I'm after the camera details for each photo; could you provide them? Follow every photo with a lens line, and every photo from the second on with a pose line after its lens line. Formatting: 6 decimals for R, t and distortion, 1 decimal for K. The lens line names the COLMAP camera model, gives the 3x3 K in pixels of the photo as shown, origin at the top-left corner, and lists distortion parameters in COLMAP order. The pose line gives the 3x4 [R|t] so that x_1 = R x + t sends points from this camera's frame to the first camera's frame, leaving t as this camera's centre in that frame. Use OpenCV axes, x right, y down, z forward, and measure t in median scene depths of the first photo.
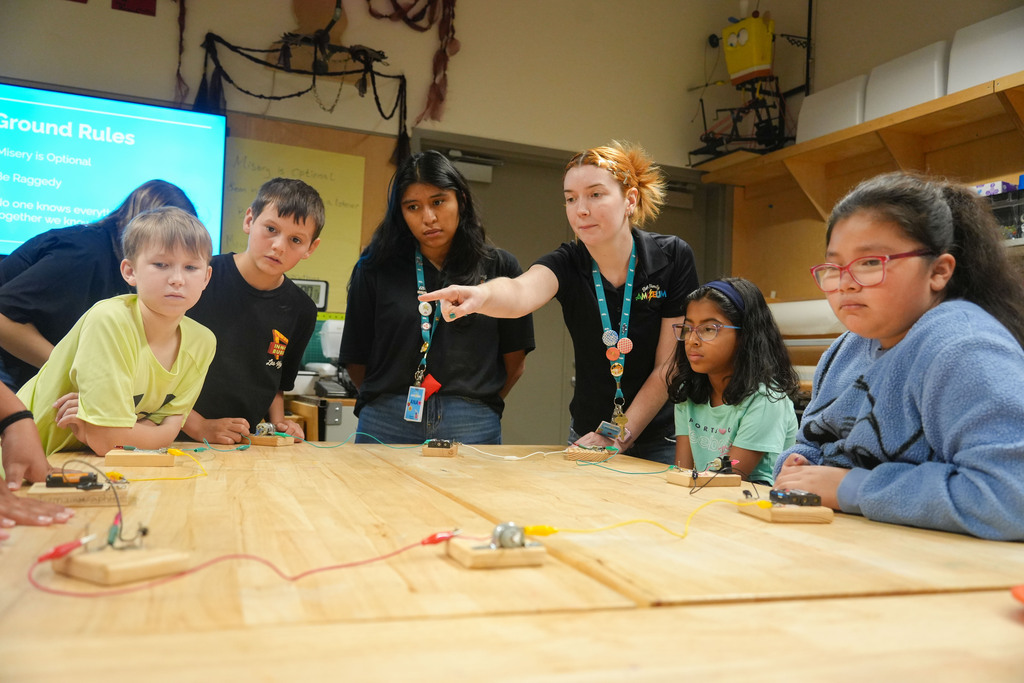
lens RADIAL K [[910.5, 0, 512.0], [0, 910.5, 341.5], [0, 0, 1]] dist [-0.005560, -0.009699]
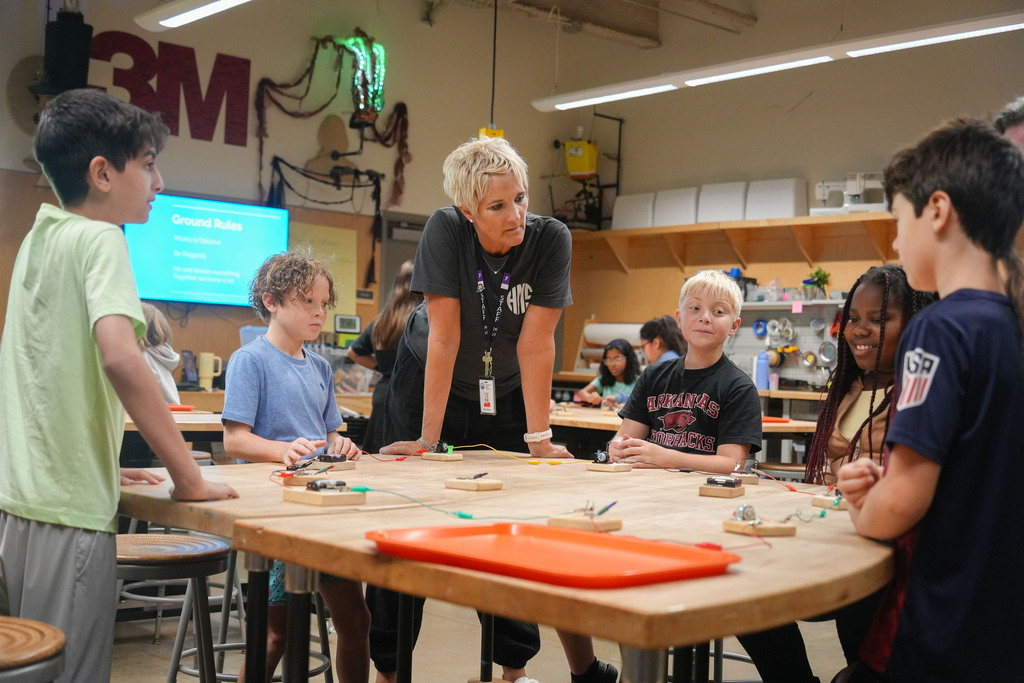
lens RADIAL K [[1325.6, 0, 512.0], [0, 1325.6, 341.5], [0, 0, 1]] dist [-0.005097, -0.004454]
pose [[0.954715, 0.008138, 0.297412, -0.572713], [-0.019878, 0.999137, 0.036471, -0.098978], [-0.296858, -0.040731, 0.954052, -1.236953]]
